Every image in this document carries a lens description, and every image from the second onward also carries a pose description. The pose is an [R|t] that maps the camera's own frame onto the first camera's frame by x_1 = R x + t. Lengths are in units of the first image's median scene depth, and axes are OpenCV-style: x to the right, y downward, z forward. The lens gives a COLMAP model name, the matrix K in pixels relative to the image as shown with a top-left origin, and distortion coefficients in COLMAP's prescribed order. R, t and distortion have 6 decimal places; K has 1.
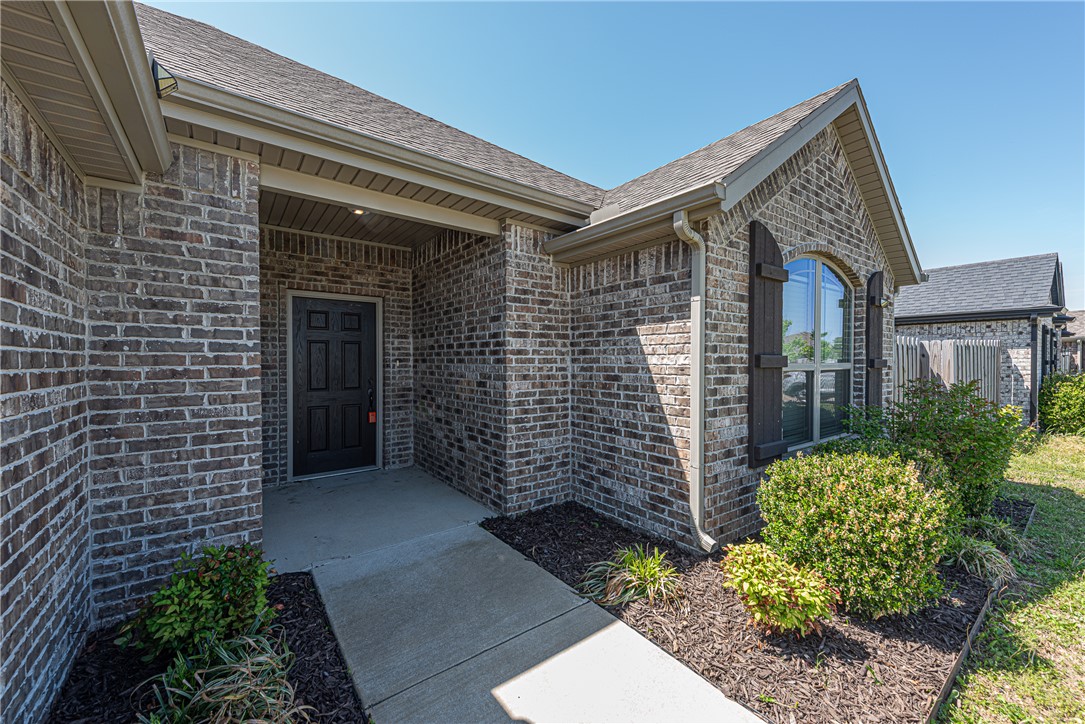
lens RADIAL K [[419.8, 0, 545.2], [0, 419.8, 363.6], [0, 0, 1]] dist [0.010926, -0.000406]
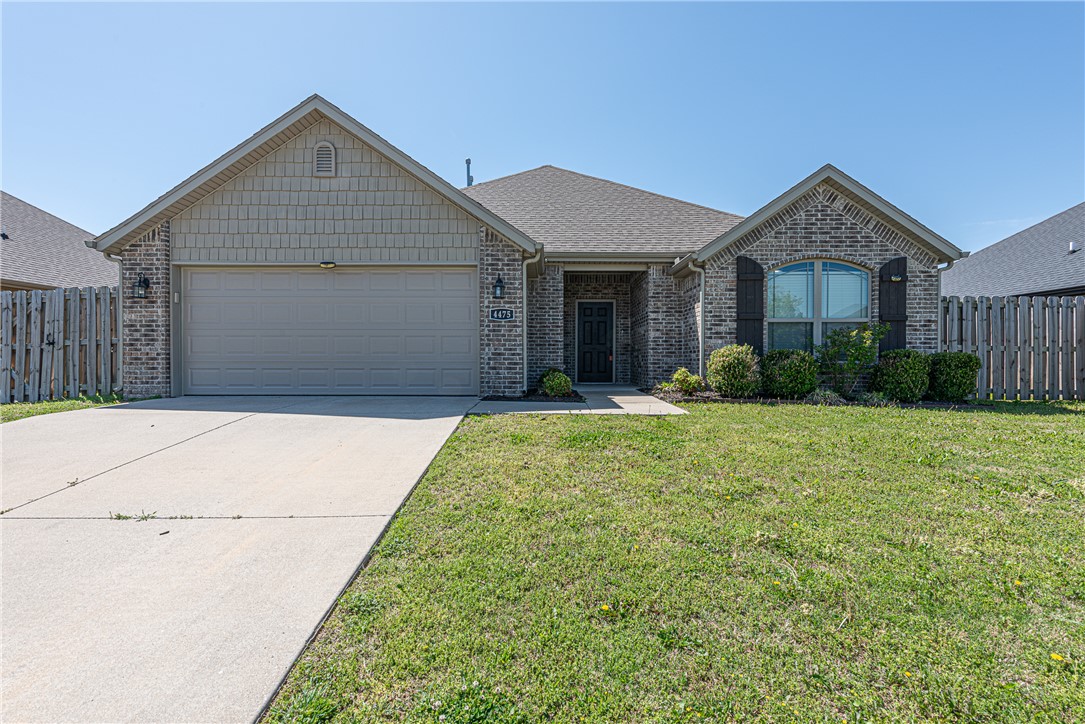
lens RADIAL K [[487.6, 0, 548.0], [0, 487.6, 361.7], [0, 0, 1]] dist [0.025476, -0.000141]
pose [[0.795301, 0.002424, -0.606210, 1.288192], [-0.006884, 0.999964, -0.005032, 0.261386], [0.606176, 0.008175, 0.795288, -1.758904]]
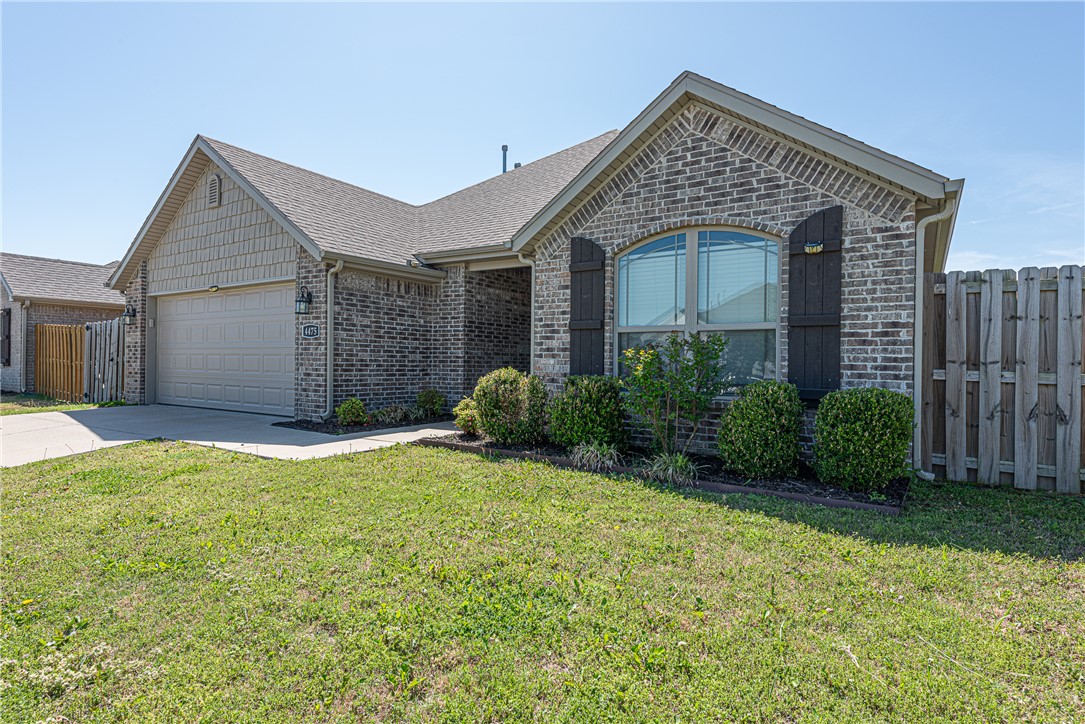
lens RADIAL K [[576.1, 0, 542.5], [0, 576.1, 362.0], [0, 0, 1]] dist [0.030864, -0.000186]
pose [[0.335661, 0.001295, -0.941982, 2.491167], [-0.021909, 0.999739, -0.006432, 0.147611], [0.941728, 0.022797, 0.335602, 0.171113]]
